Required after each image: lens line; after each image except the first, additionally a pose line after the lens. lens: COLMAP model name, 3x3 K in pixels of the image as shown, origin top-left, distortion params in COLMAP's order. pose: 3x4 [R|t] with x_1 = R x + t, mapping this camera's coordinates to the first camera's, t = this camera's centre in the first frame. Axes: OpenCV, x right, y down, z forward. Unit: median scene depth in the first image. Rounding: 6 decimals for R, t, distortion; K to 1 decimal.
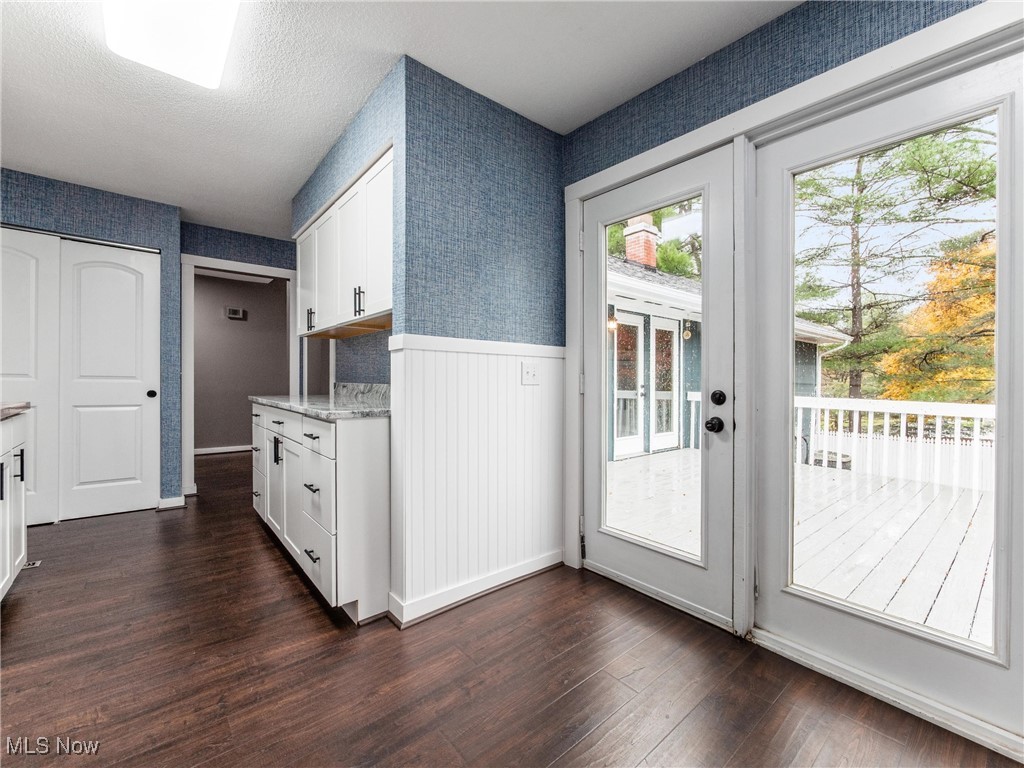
lens RADIAL K [[432.0, 0, 492.0], [0, 432.0, 368.1], [0, 0, 1]] dist [-0.010174, -0.000266]
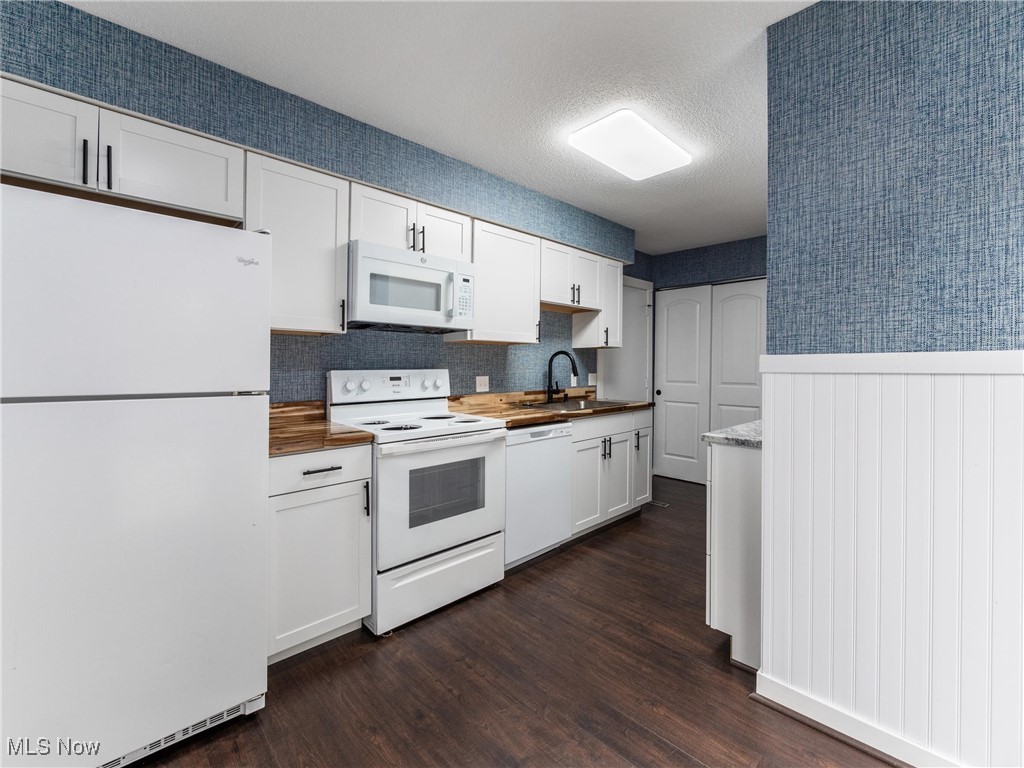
lens RADIAL K [[432.0, 0, 541.5], [0, 432.0, 350.2], [0, 0, 1]] dist [-0.010174, -0.000266]
pose [[0.109902, -0.050048, -0.992682, 0.552095], [0.028709, 0.998475, -0.047162, -0.057224], [0.993528, -0.023316, 0.111171, 0.430970]]
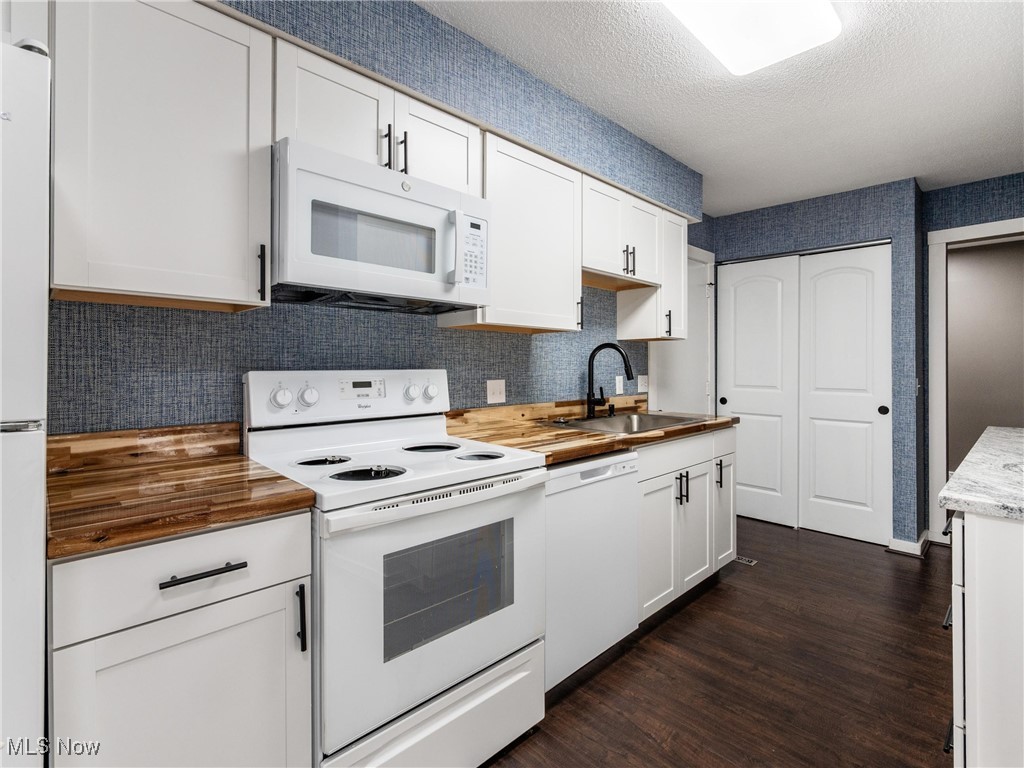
lens RADIAL K [[489.3, 0, 546.2], [0, 489.3, 366.2], [0, 0, 1]] dist [-0.001794, -0.000968]
pose [[0.121940, -0.011377, -0.992472, 0.154148], [0.026413, 0.999617, -0.008213, -0.063321], [0.992186, -0.025213, 0.122194, 0.365836]]
